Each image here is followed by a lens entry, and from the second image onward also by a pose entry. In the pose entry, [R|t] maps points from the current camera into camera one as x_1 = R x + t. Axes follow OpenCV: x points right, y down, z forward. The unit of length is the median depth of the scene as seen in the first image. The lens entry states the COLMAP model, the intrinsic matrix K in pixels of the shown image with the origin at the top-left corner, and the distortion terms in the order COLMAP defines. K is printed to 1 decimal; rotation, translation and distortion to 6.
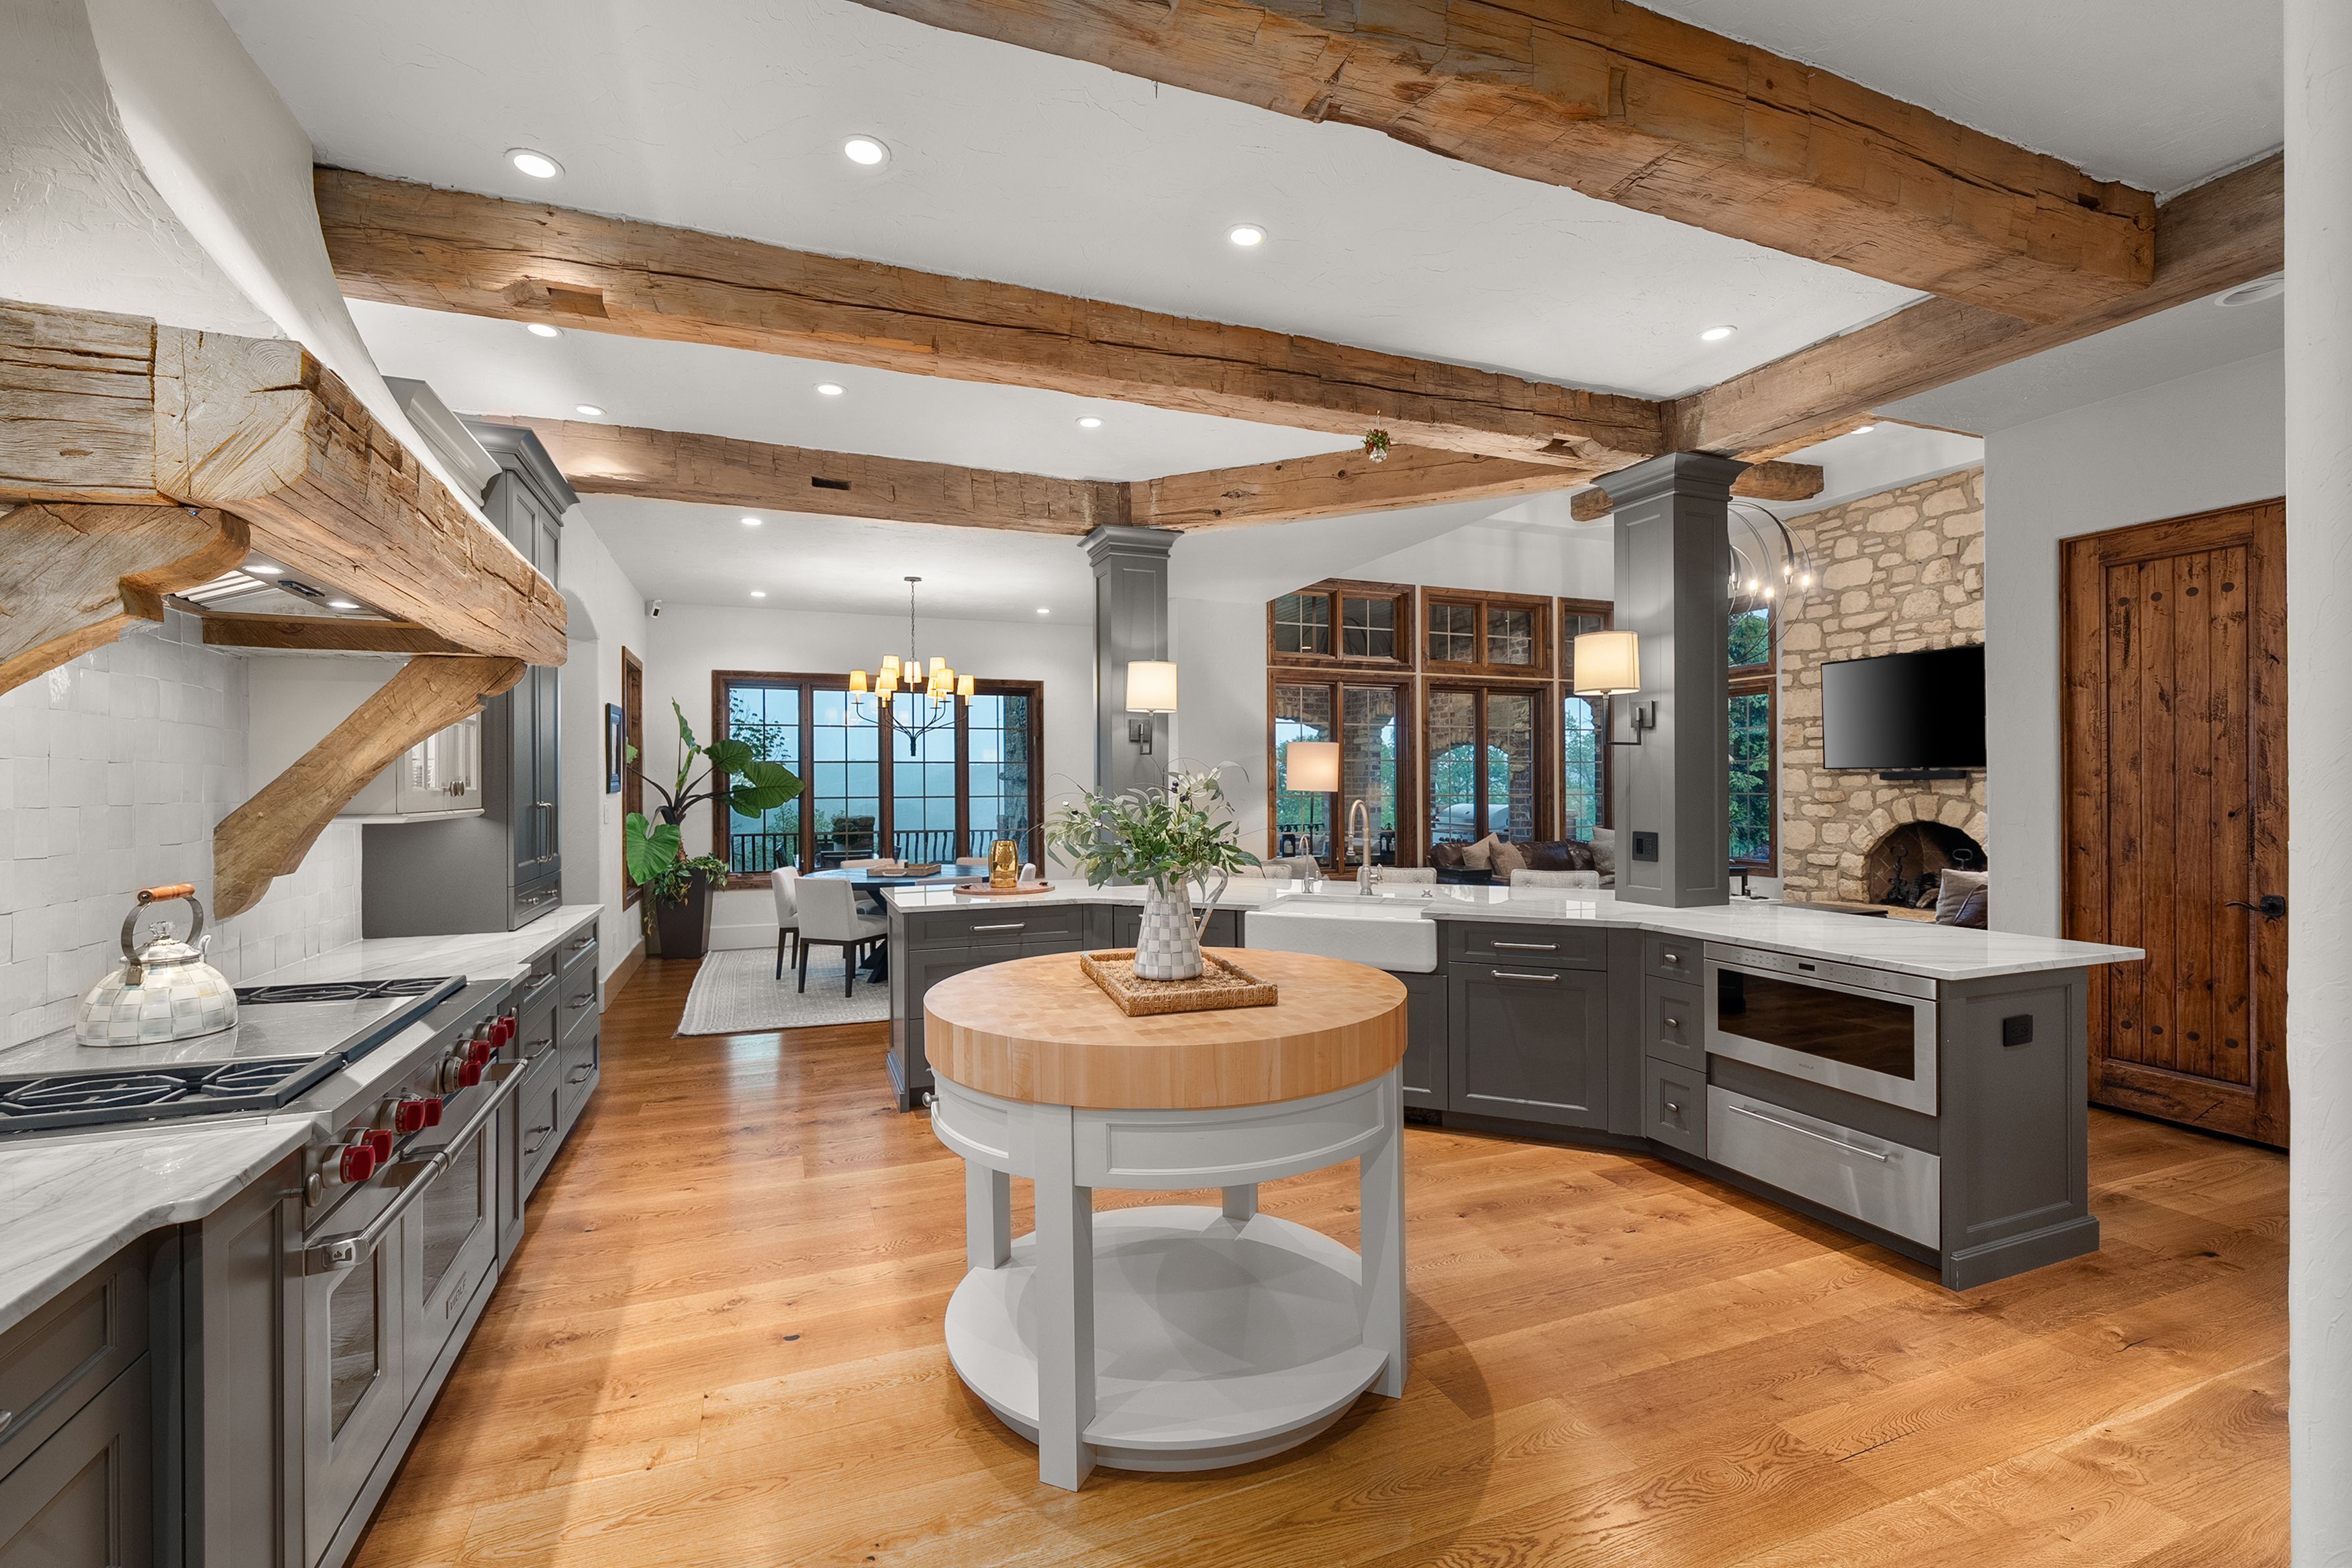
lens RADIAL K [[1021.8, 0, 1155.0], [0, 1021.8, 783.1], [0, 0, 1]] dist [-0.002621, -0.000204]
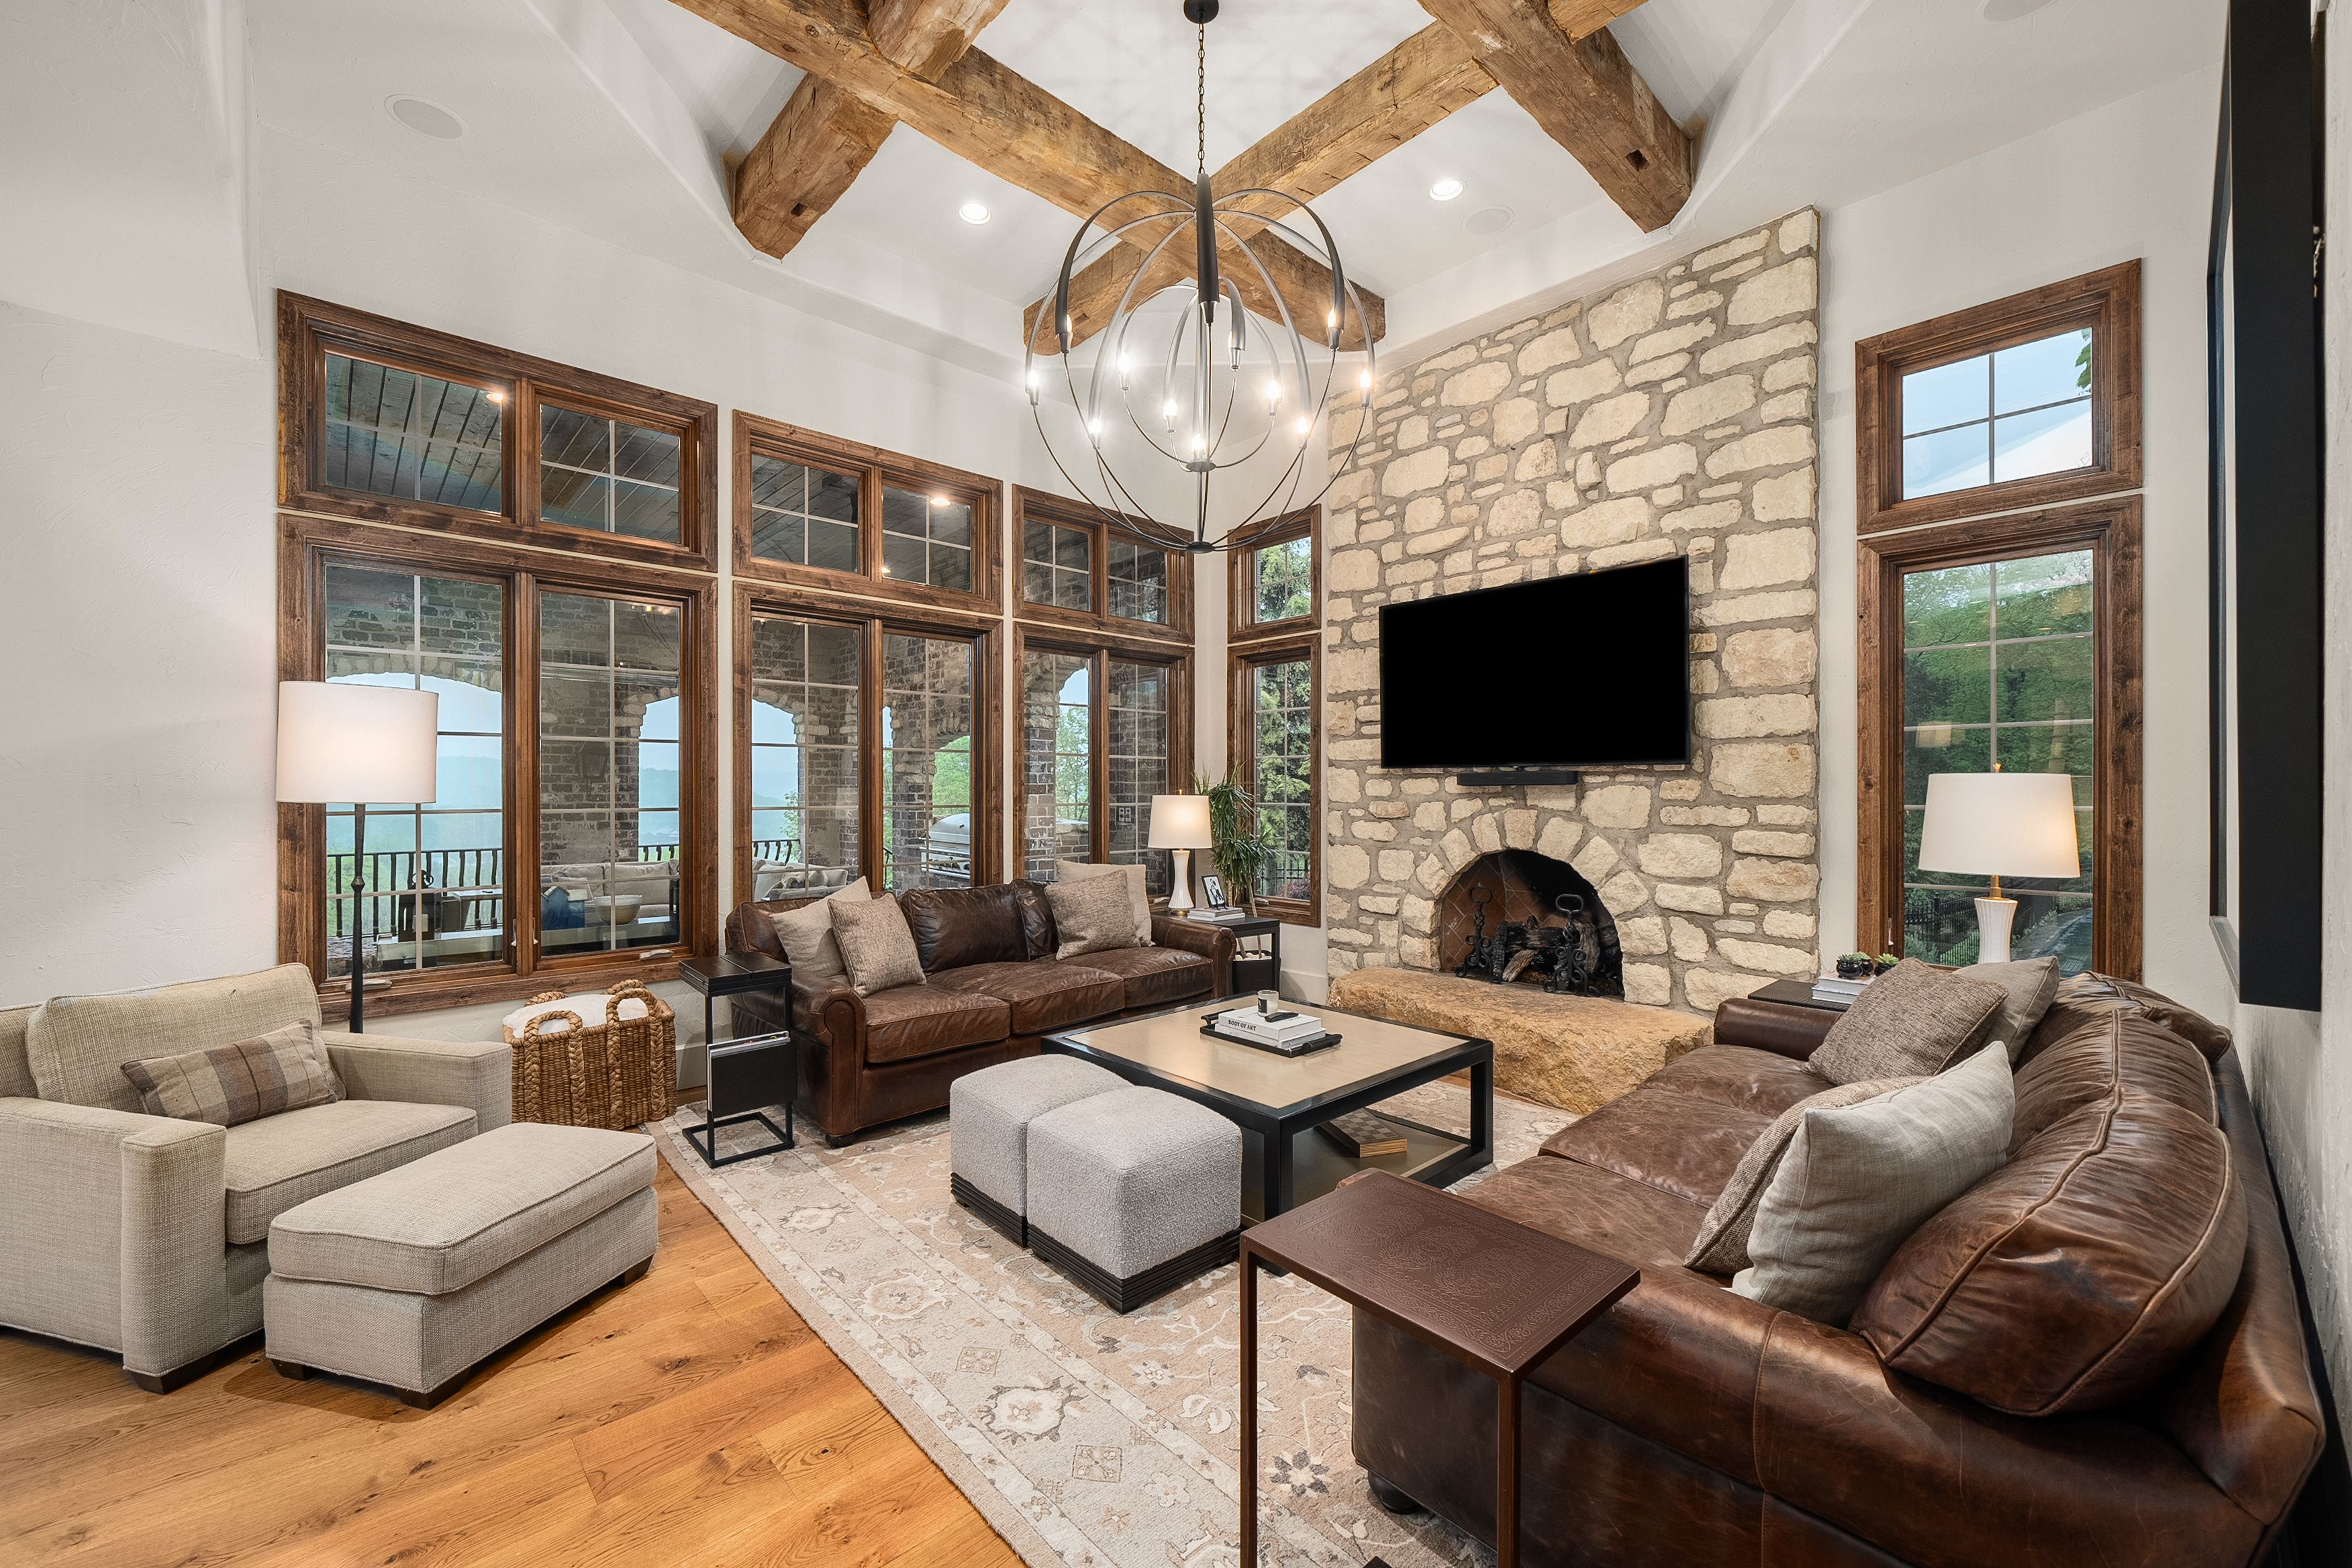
lens RADIAL K [[925.6, 0, 1180.8], [0, 925.6, 787.0], [0, 0, 1]] dist [-0.001543, -0.000458]
pose [[0.925880, 0.005311, 0.377781, 0.319211], [-0.005776, 0.999983, 0.000098, -0.001099], [-0.377774, -0.002273, 0.925895, 0.511214]]
